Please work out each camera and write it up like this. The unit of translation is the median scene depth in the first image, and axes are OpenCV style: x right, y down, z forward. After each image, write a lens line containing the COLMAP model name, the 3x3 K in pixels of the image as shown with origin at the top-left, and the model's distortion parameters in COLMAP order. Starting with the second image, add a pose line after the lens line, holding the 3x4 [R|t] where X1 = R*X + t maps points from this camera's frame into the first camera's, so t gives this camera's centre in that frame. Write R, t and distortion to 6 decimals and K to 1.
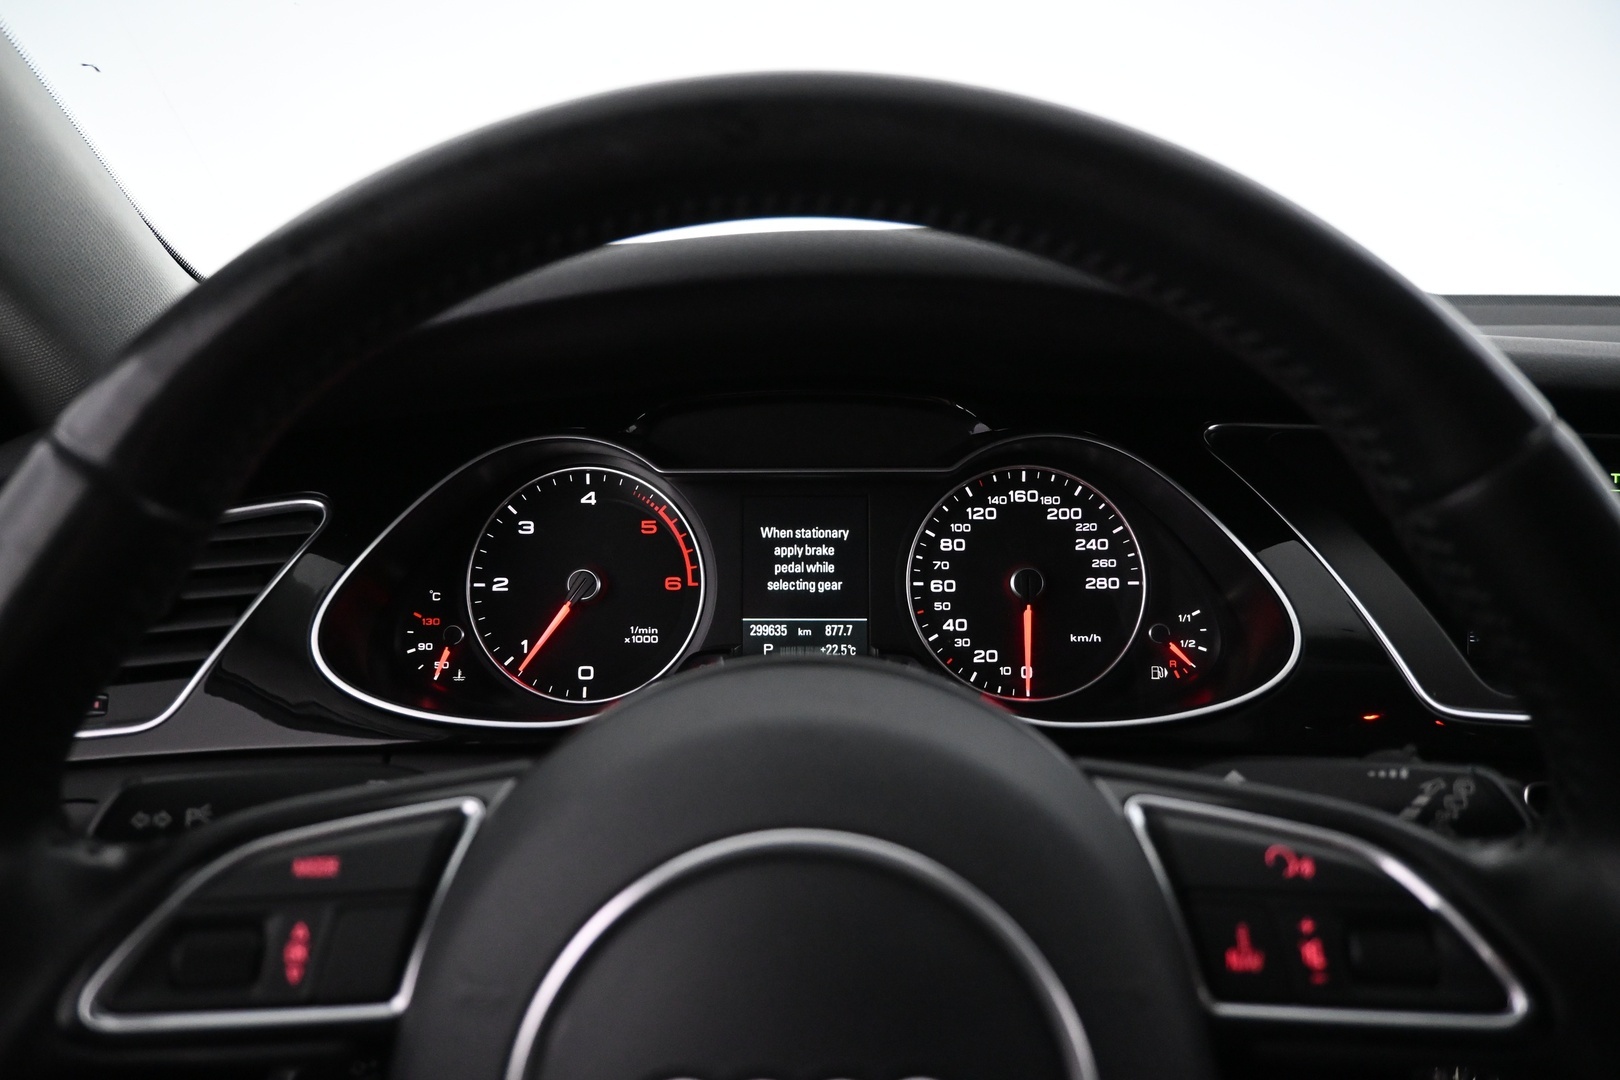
lens RADIAL K [[1098.3, 0, 810.4], [0, 1098.3, 556.1], [0, 0, 1]] dist [-0.007897, -0.002600]
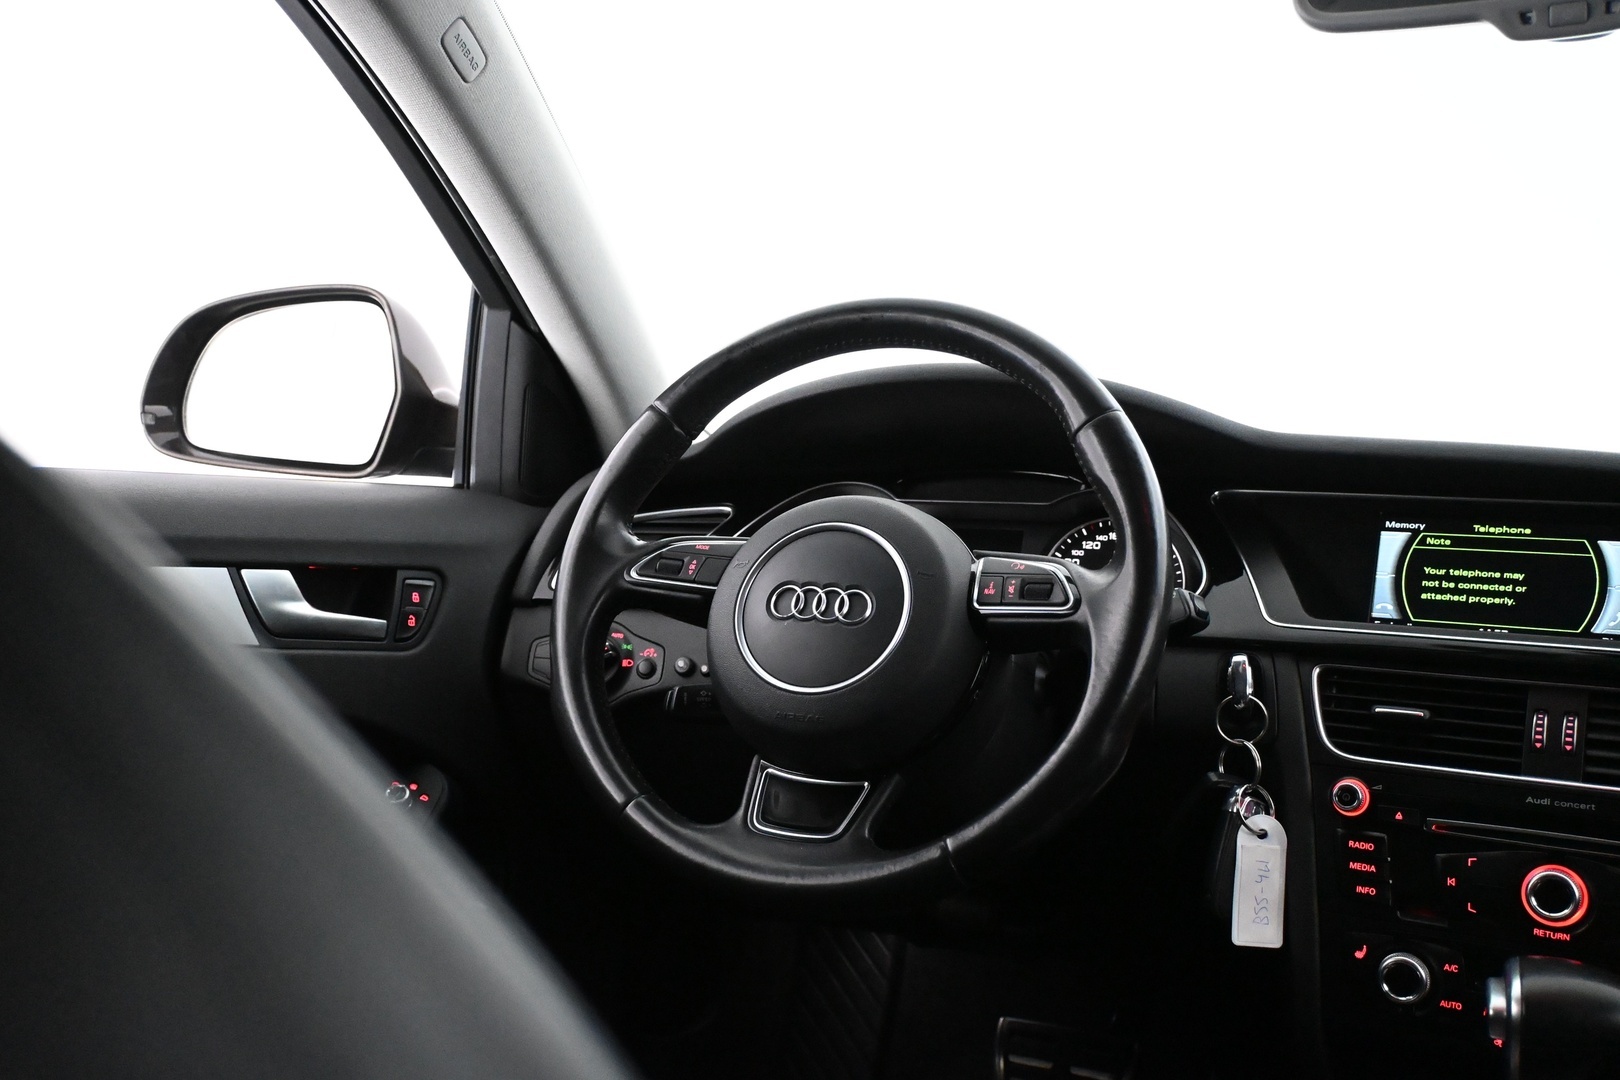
lens RADIAL K [[1477.6, 0, 815.2], [0, 1477.6, 534.0], [0, 0, 1]] dist [-0.005461, 0.000000]
pose [[0.918548, 0.040704, -0.393208, 0.651818], [-0.141561, 0.962589, -0.231047, 0.520777], [0.369094, 0.267891, 0.889946, -1.144179]]
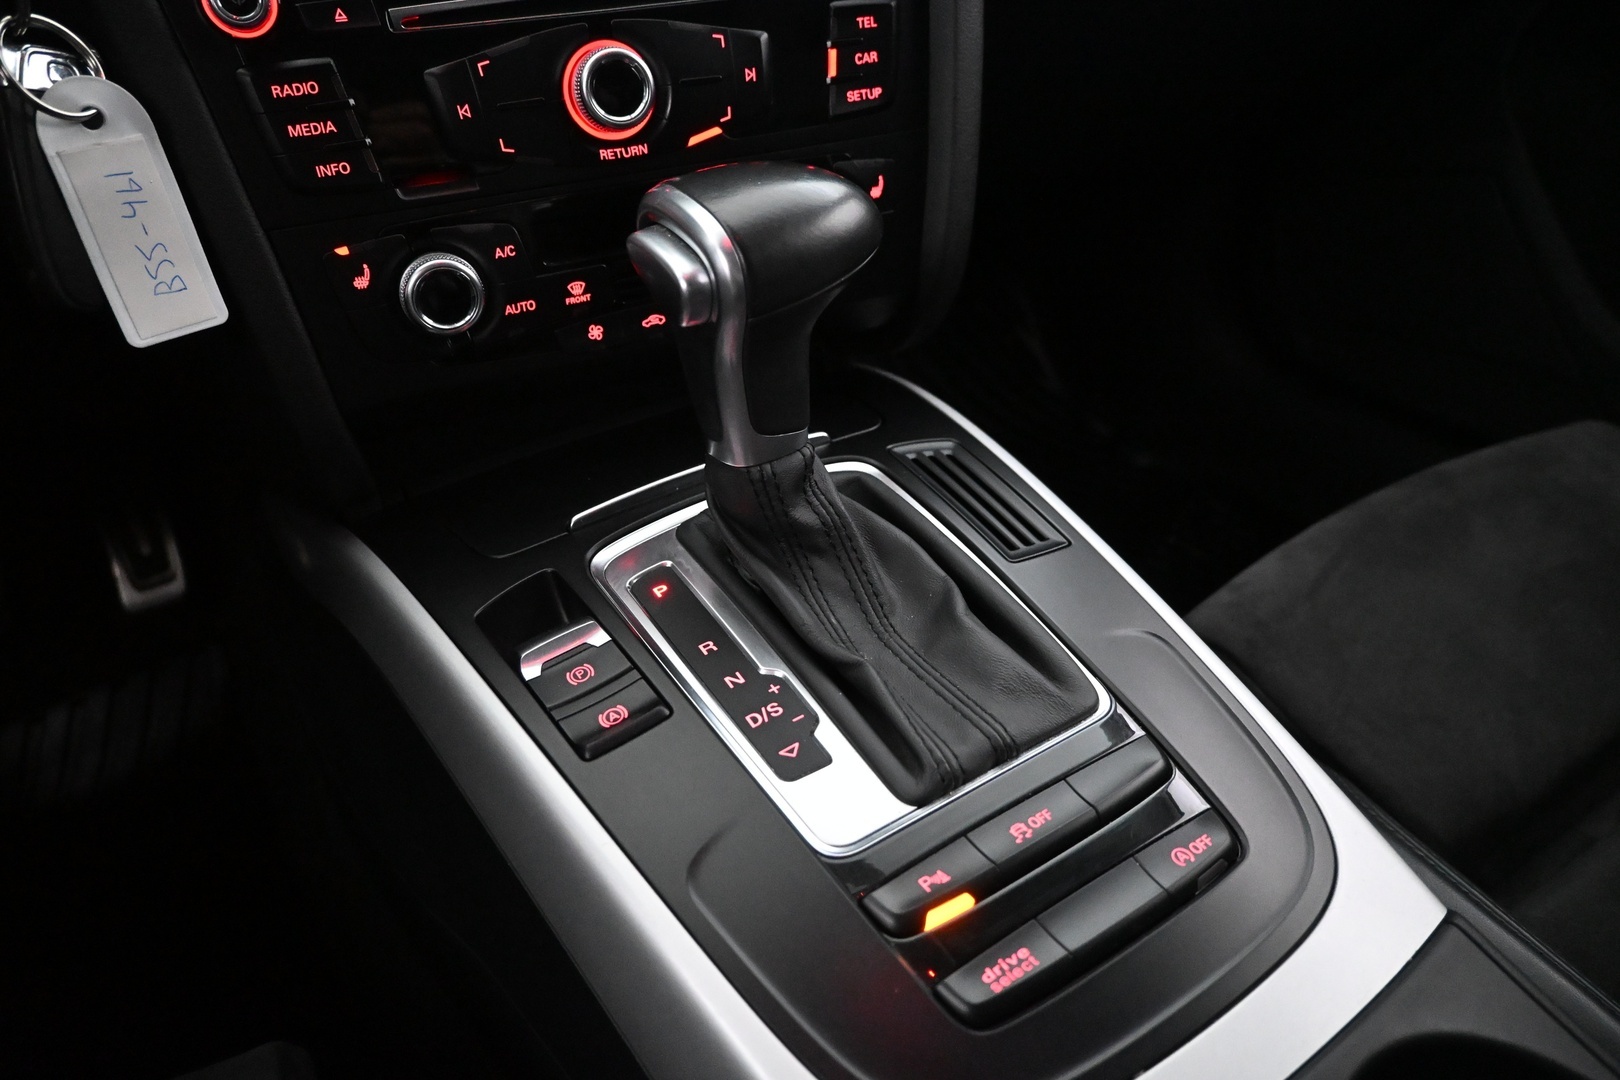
lens RADIAL K [[1098.3, 0, 814.8], [0, 1098.3, 542.1], [0, 0, 1]] dist [-0.007897, -0.002600]
pose [[0.830363, -0.325931, 0.451959, 0.437073], [0.203039, 0.932306, 0.299300, 0.509407], [-0.518915, -0.156762, 0.840329, -0.062113]]
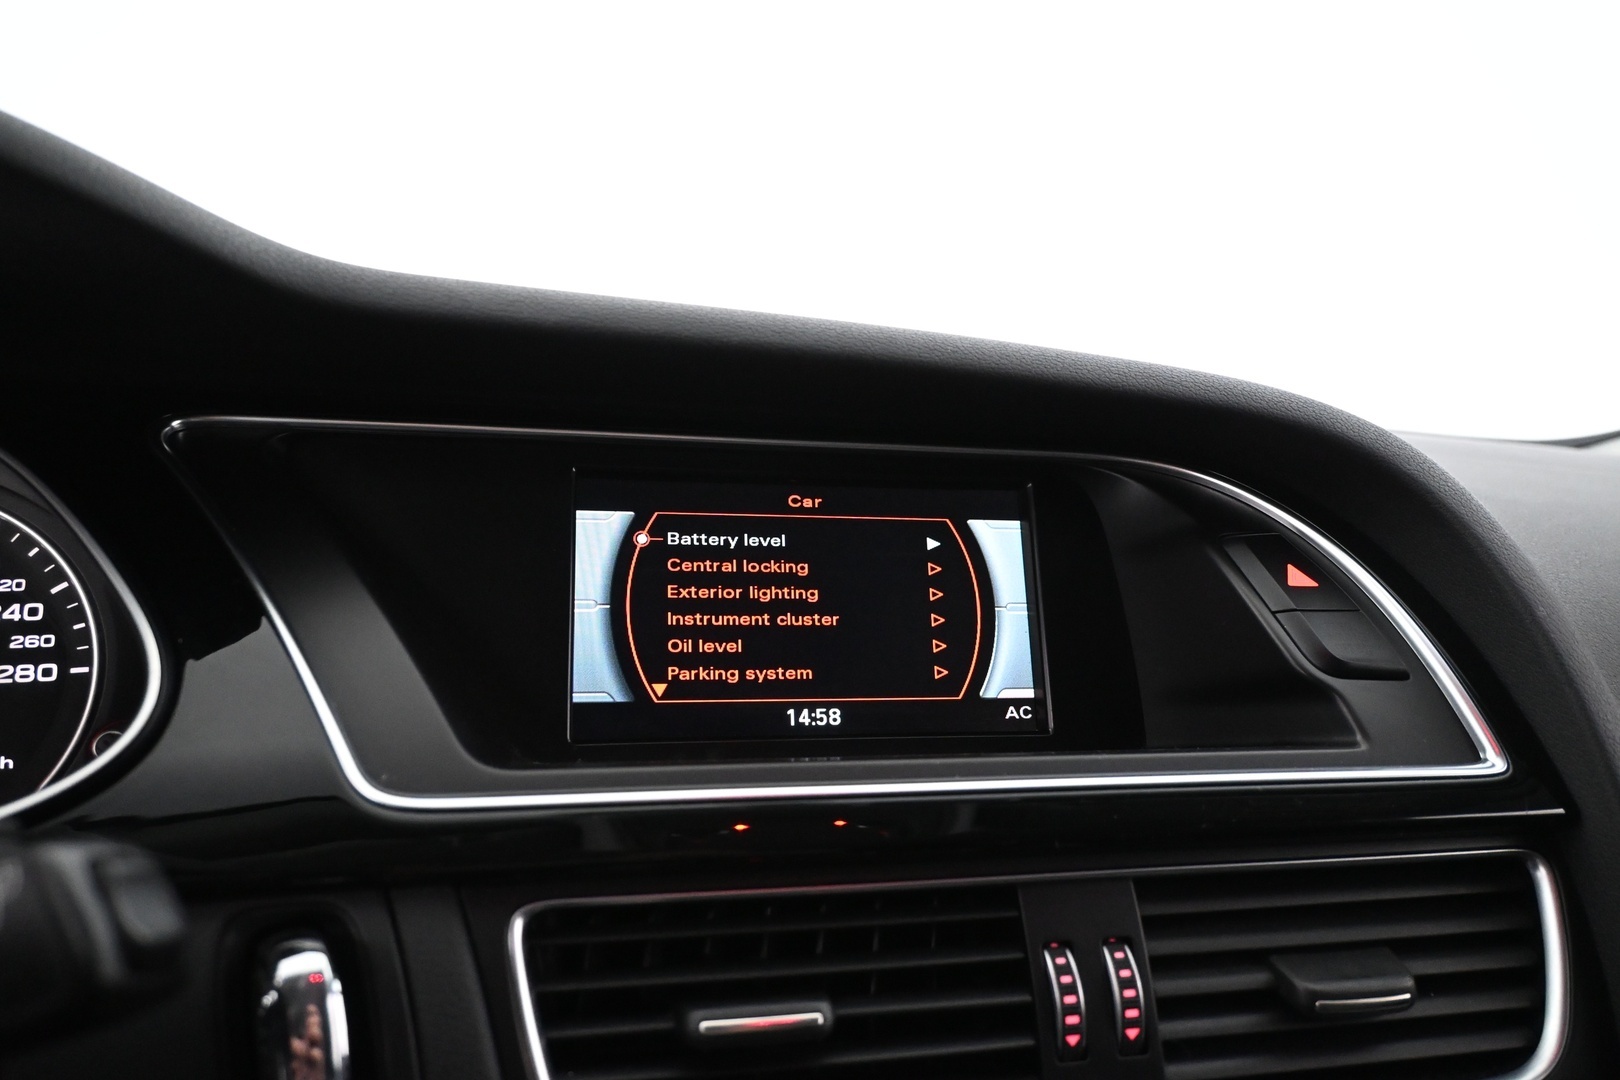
lens RADIAL K [[1166.3, 0, 810.8], [0, 1166.3, 538.5], [0, 0, 1]] dist [-0.004889, -0.003661]
pose [[0.931479, 0.005093, 0.363759, 0.440122], [0.073713, 0.976519, -0.202429, 0.116129], [-0.356248, 0.215372, 0.909232, 0.227047]]
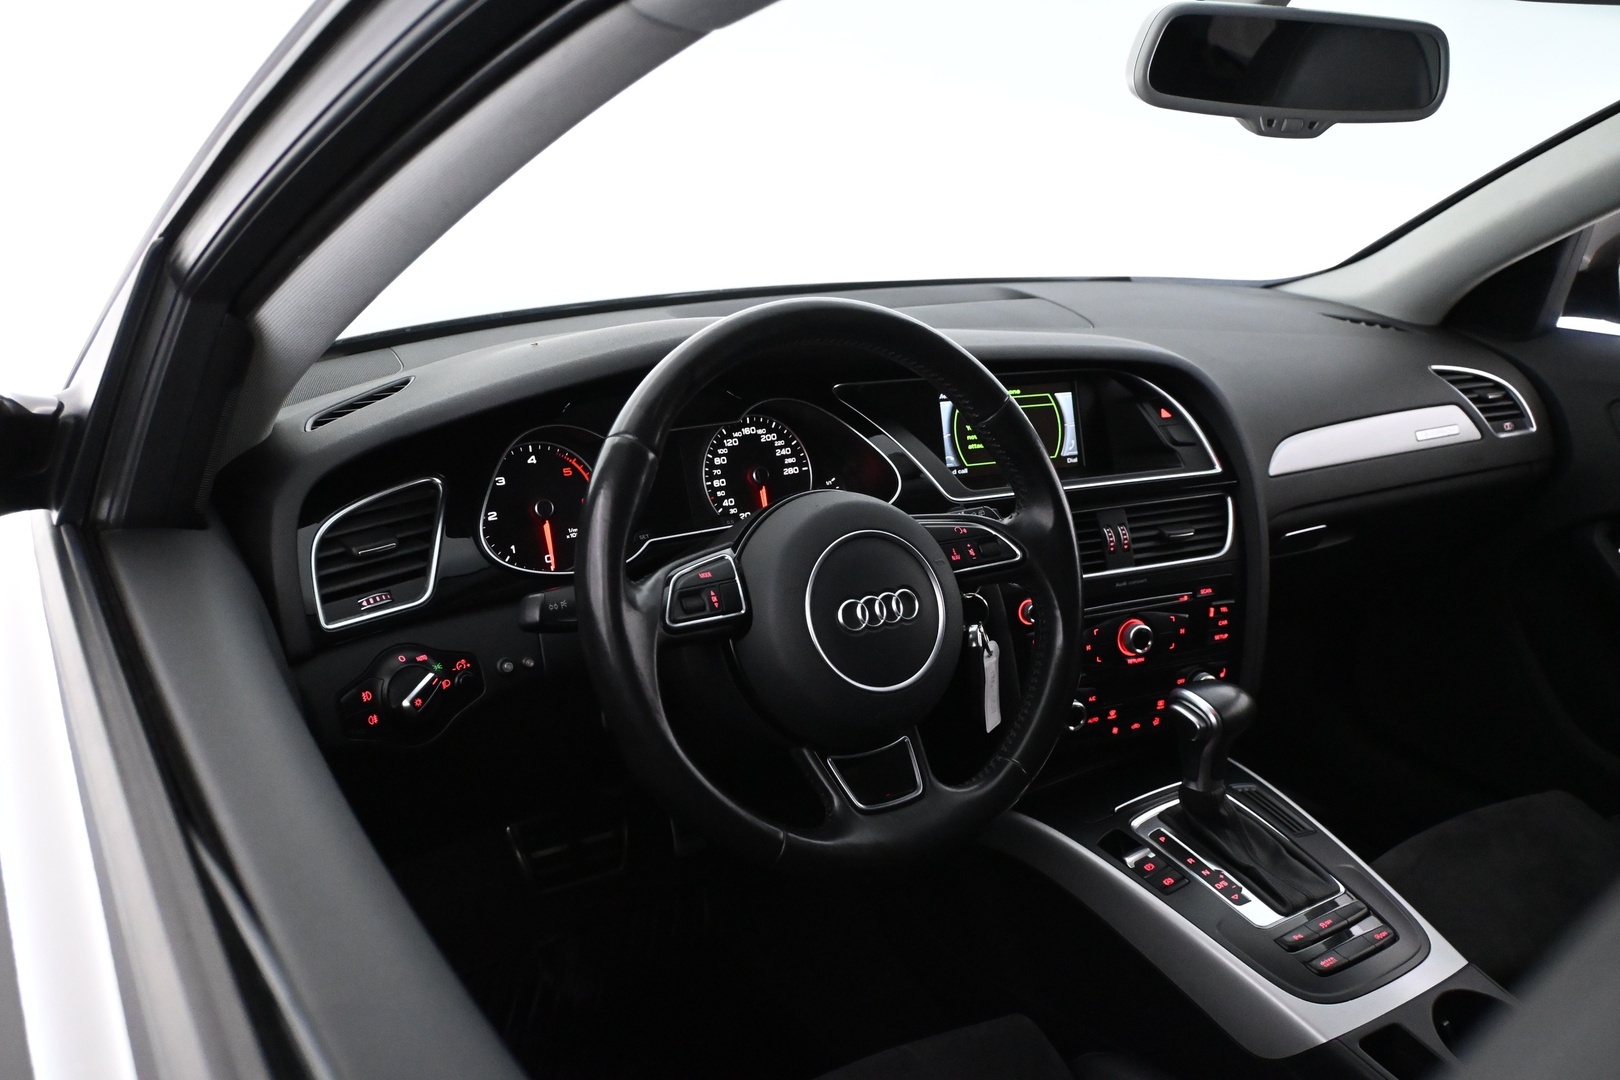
lens RADIAL K [[1350.2, 0, 815.6], [0, 1350.2, 540.9], [0, 0, 1]] dist [-0.014201, -0.004823]
pose [[0.830810, -0.152329, 0.535305, -0.996322], [0.137416, 0.988181, 0.067928, -0.009196], [-0.539325, 0.017124, 0.841923, -1.033731]]
